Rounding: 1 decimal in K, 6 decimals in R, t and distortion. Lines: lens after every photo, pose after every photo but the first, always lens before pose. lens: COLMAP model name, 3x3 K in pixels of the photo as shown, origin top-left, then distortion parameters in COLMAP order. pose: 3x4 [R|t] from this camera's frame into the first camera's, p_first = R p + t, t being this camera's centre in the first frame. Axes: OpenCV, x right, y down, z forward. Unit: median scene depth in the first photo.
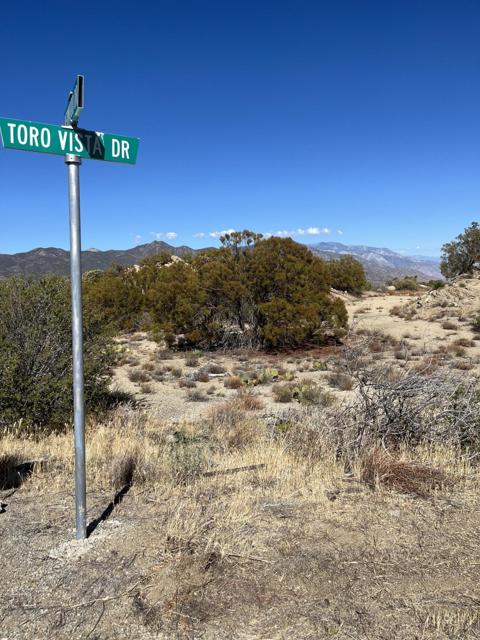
lens RADIAL K [[498.7, 0, 240.0], [0, 498.7, 320.0], [0, 0, 1]] dist [0.080173, -0.122985]
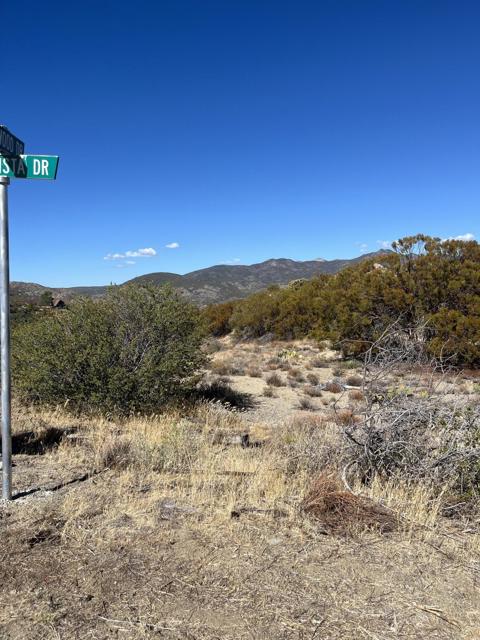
lens RADIAL K [[498.7, 0, 240.0], [0, 498.7, 320.0], [0, 0, 1]] dist [0.080173, -0.122985]
pose [[0.894442, 0.038804, -0.445497, 0.142608], [-0.047057, 0.998864, -0.007474, -0.000482], [0.444701, 0.027649, 0.895252, 0.035877]]
